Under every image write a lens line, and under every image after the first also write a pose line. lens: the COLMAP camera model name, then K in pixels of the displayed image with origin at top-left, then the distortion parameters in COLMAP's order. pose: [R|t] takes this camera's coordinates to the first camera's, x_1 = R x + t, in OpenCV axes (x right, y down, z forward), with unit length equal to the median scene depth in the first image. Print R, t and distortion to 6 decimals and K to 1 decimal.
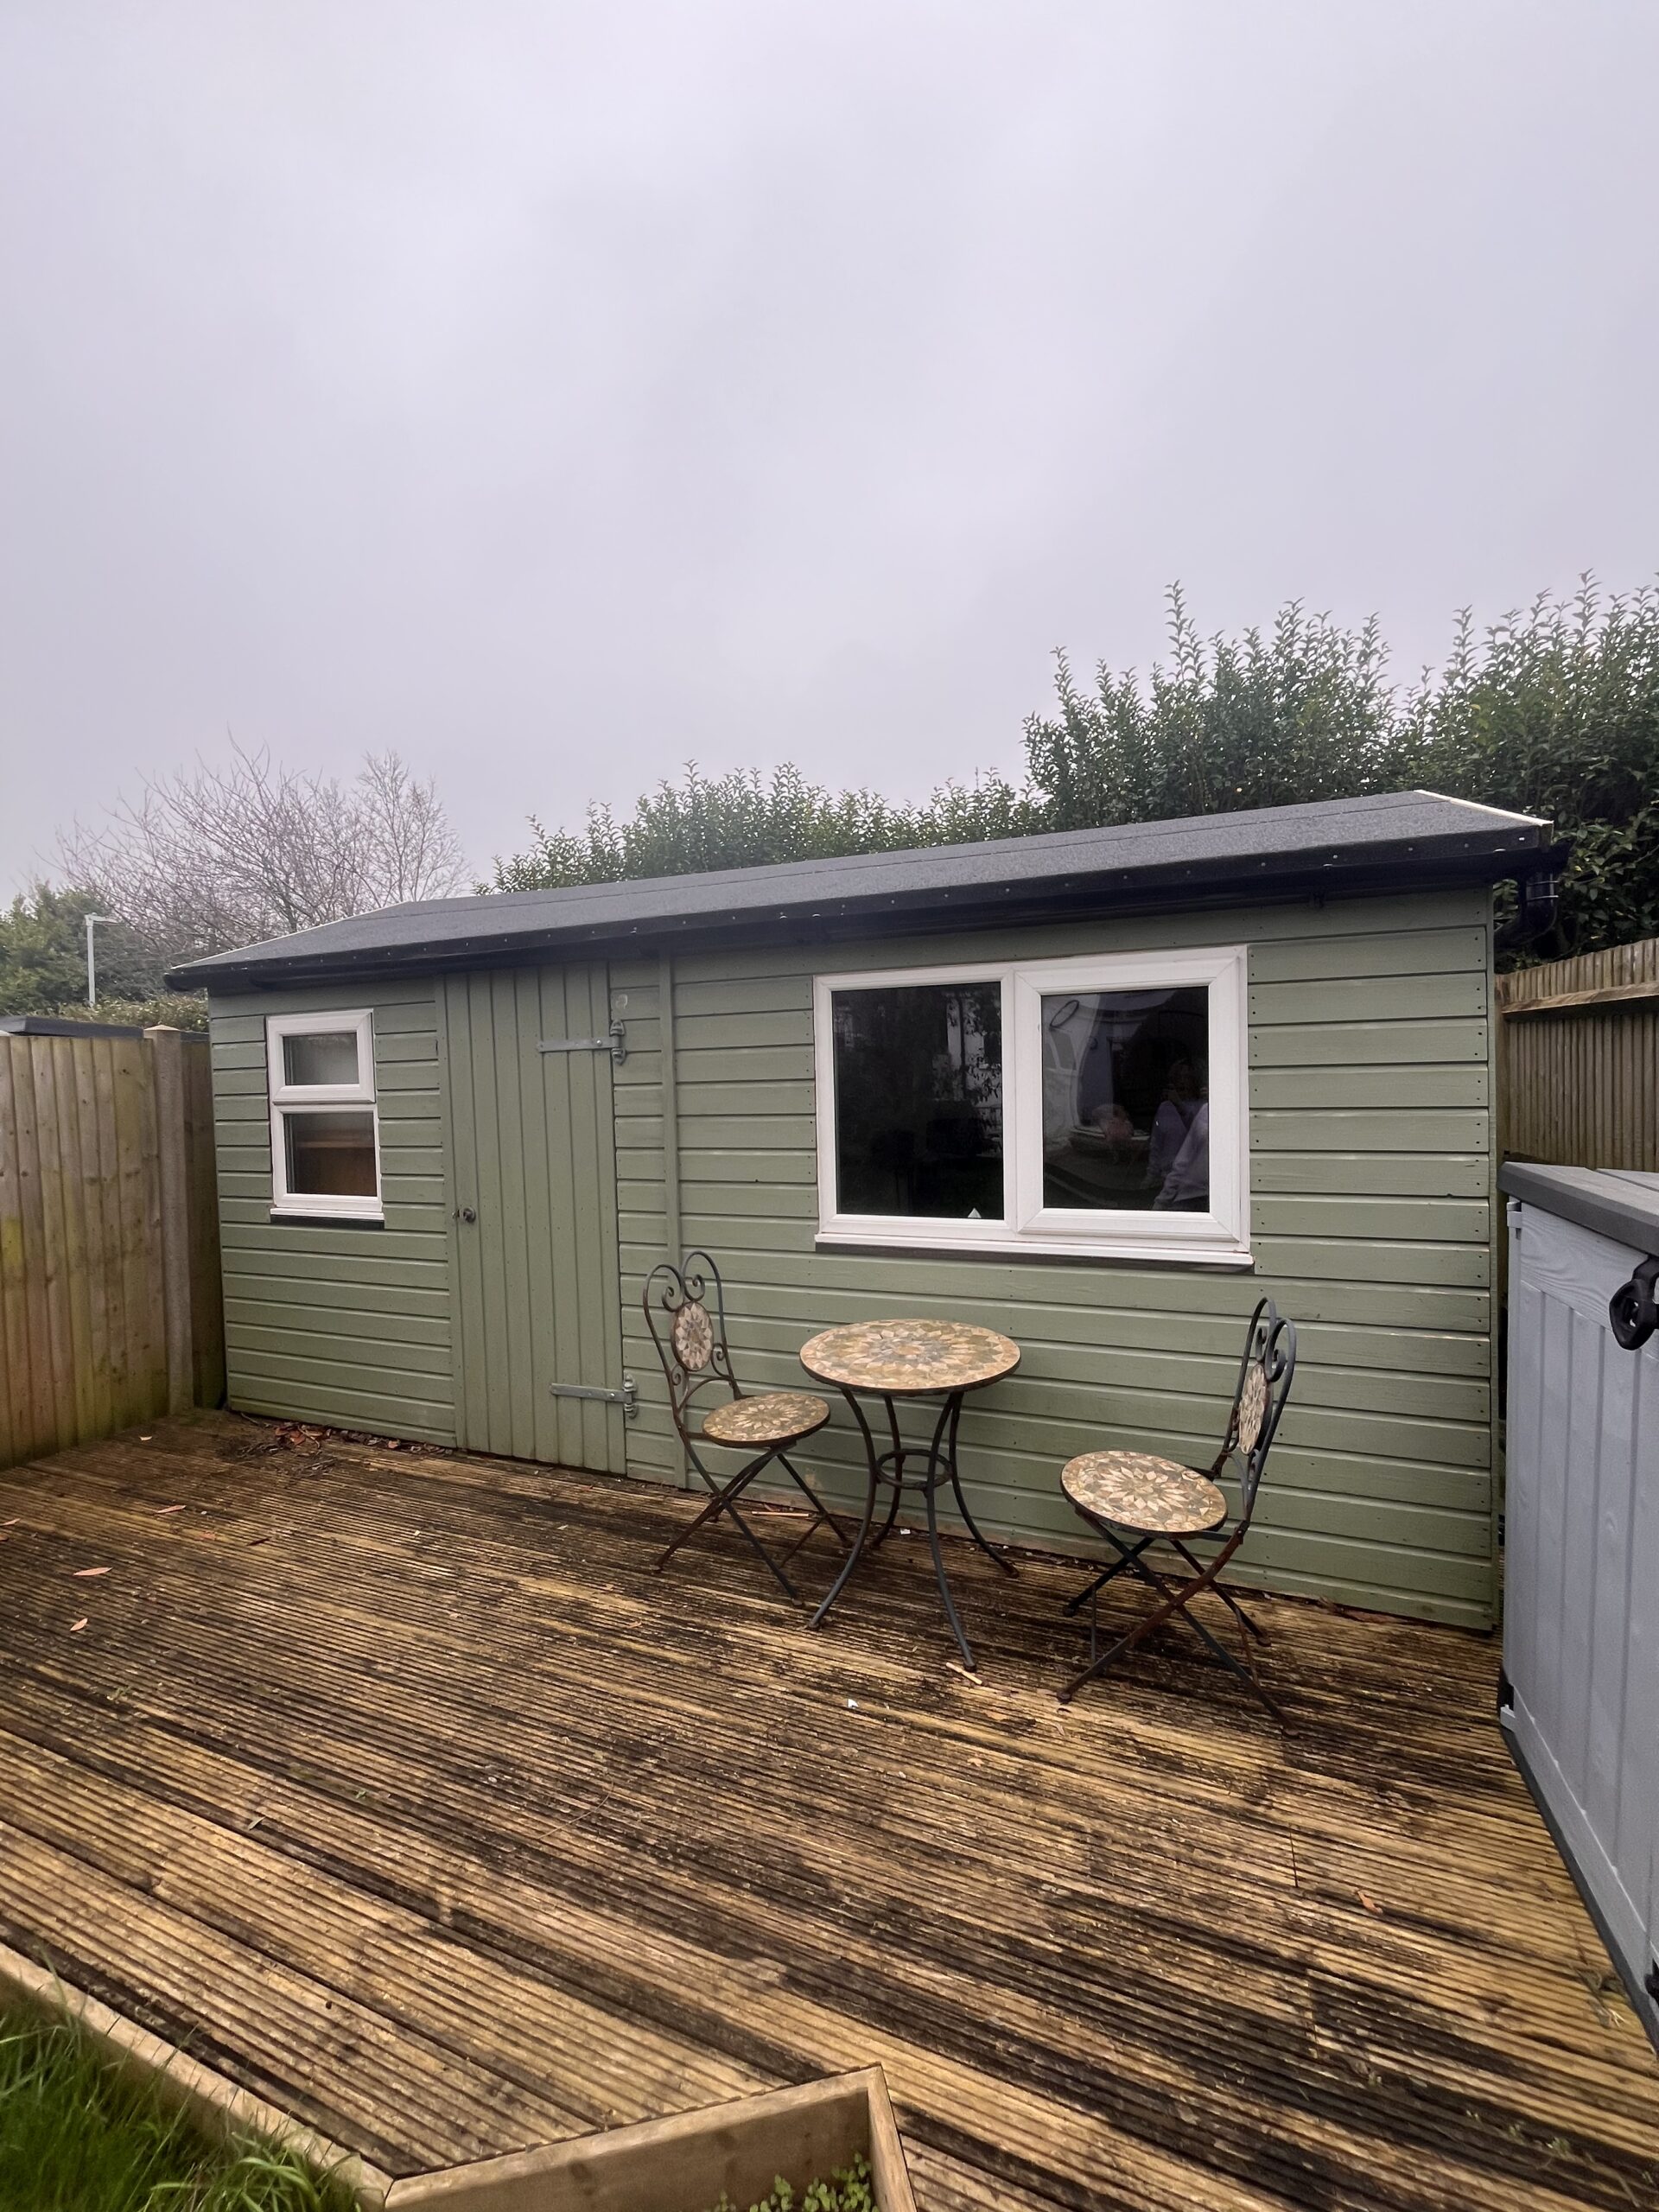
lens RADIAL K [[891.7, 0, 829.2], [0, 891.7, 1098.9], [0, 0, 1]] dist [-0.005867, 0.000385]
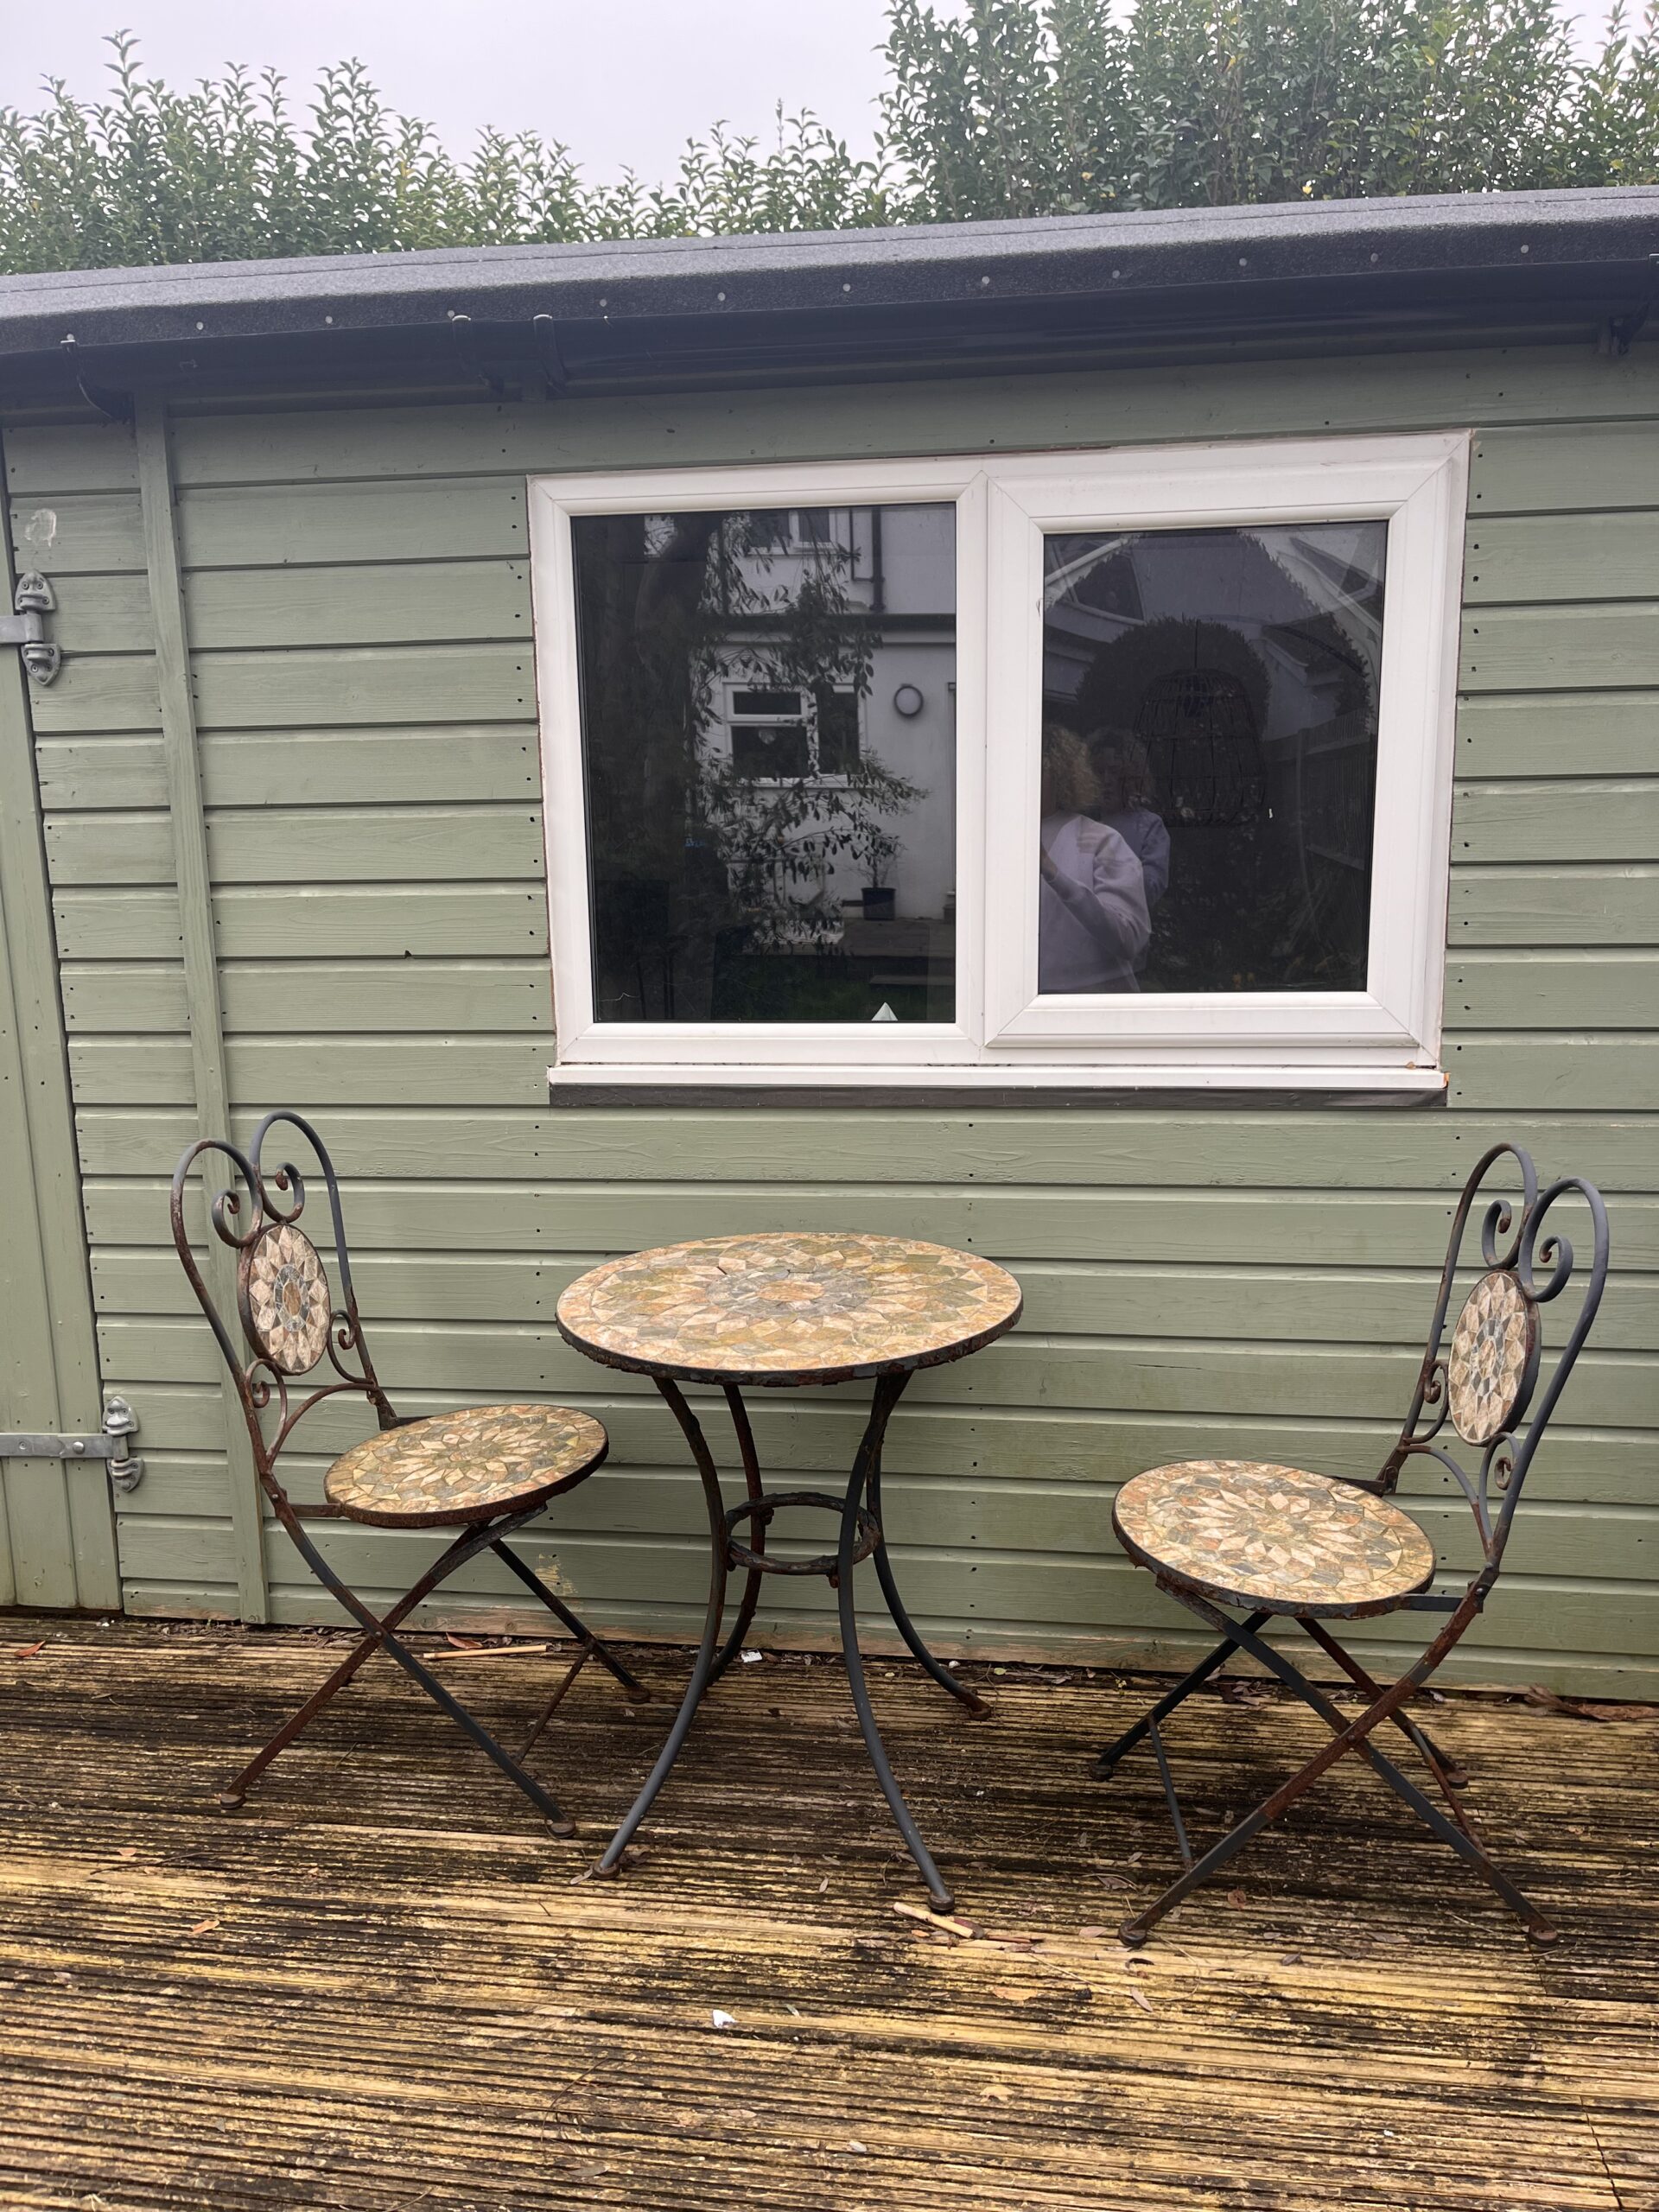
lens RADIAL K [[1654.4, 0, 822.8], [0, 1654.4, 1113.4], [0, 0, 1]] dist [0.082428, -0.124090]
pose [[0.969656, -0.036936, 0.241667, -0.102474], [0.000980, 0.989100, 0.147244, 0.057912], [-0.244471, -0.142539, 0.959123, 0.164575]]
